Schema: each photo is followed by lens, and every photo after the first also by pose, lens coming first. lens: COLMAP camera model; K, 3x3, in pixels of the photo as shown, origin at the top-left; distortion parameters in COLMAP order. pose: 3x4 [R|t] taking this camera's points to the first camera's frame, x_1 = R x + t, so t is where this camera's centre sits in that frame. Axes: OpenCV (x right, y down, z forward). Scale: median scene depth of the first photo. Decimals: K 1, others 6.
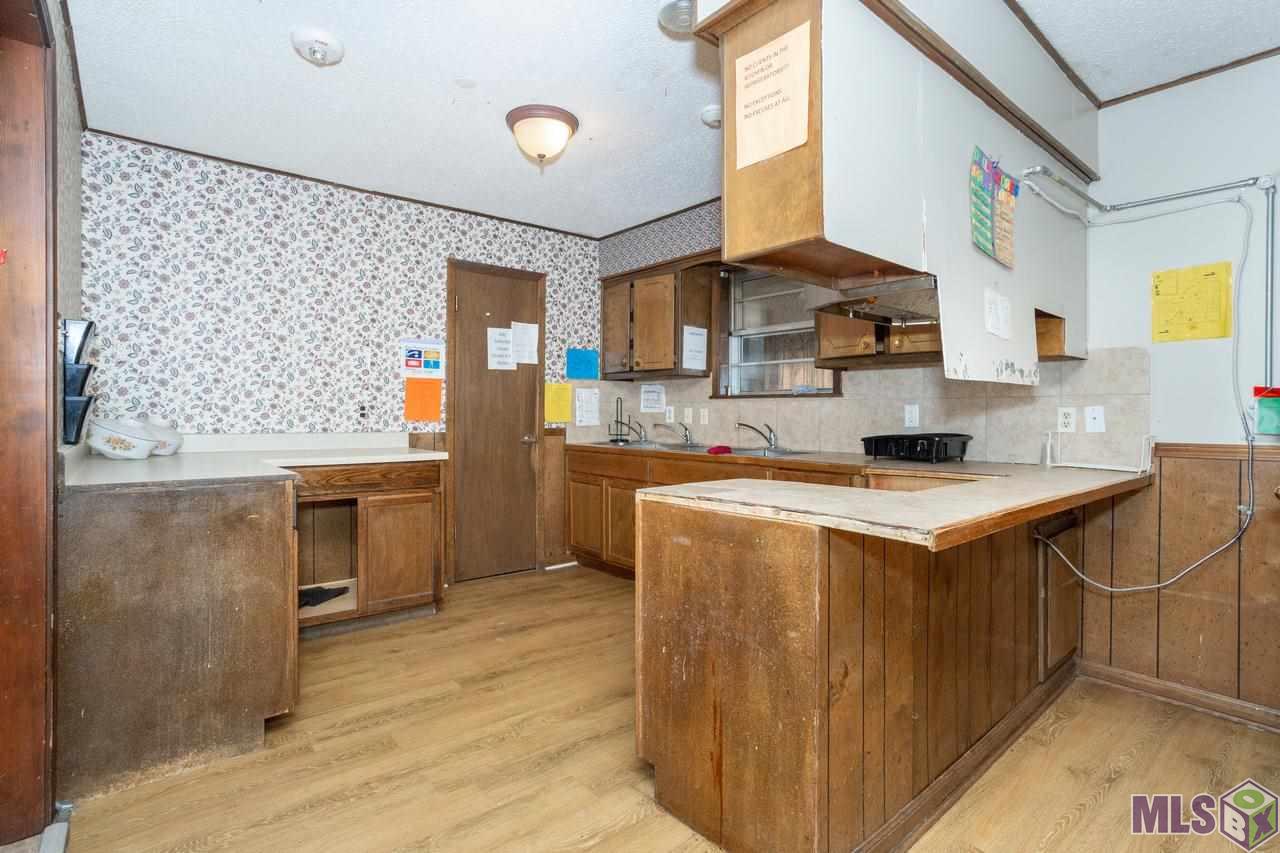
lens RADIAL K [[635.0, 0, 636.6], [0, 635.0, 424.3], [0, 0, 1]] dist [-0.052146, 0.031752]
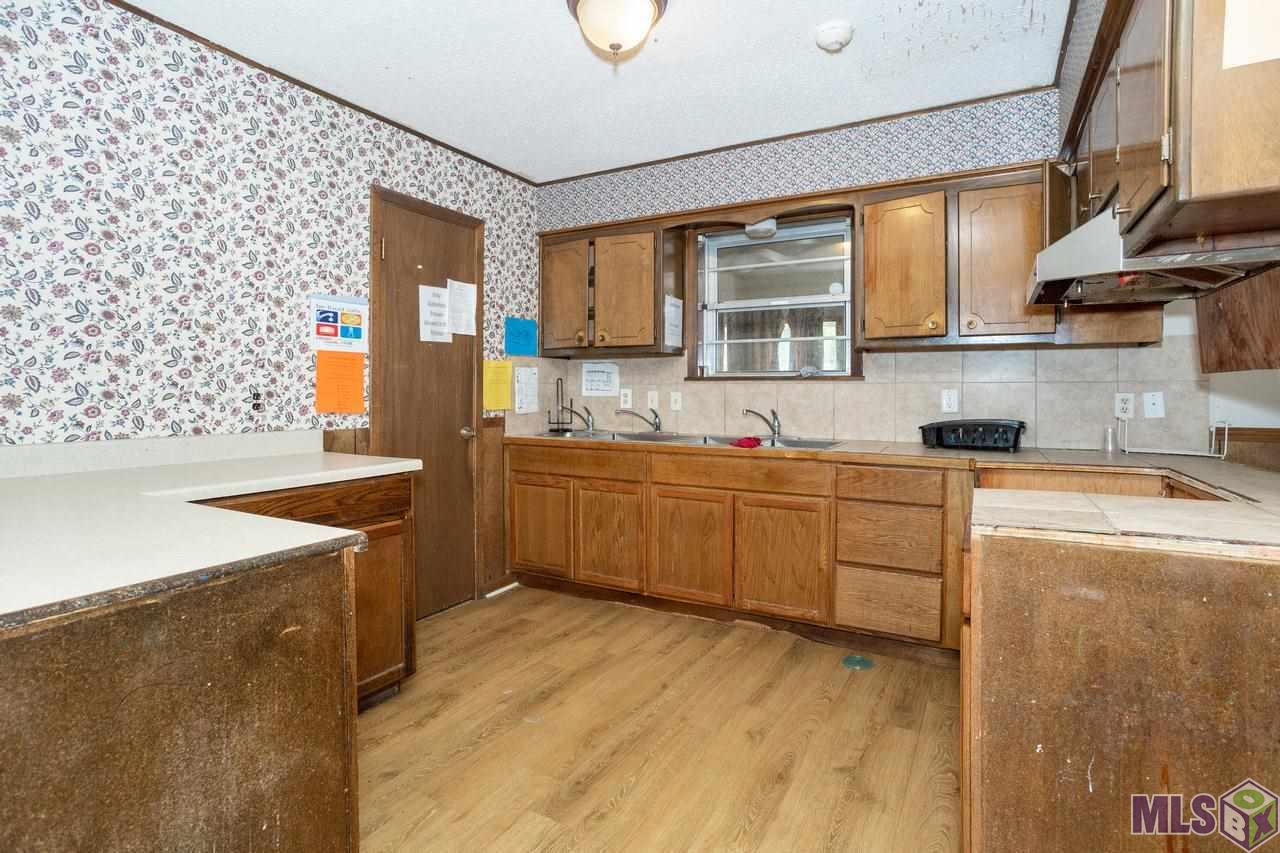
lens RADIAL K [[634.4, 0, 640.7], [0, 634.4, 402.3], [0, 0, 1]] dist [-0.047594, 0.031324]
pose [[0.933209, -0.011318, 0.359156, -0.270710], [0.010192, 0.999935, 0.005027, -0.016540], [-0.359190, -0.001031, 0.933264, 0.223757]]
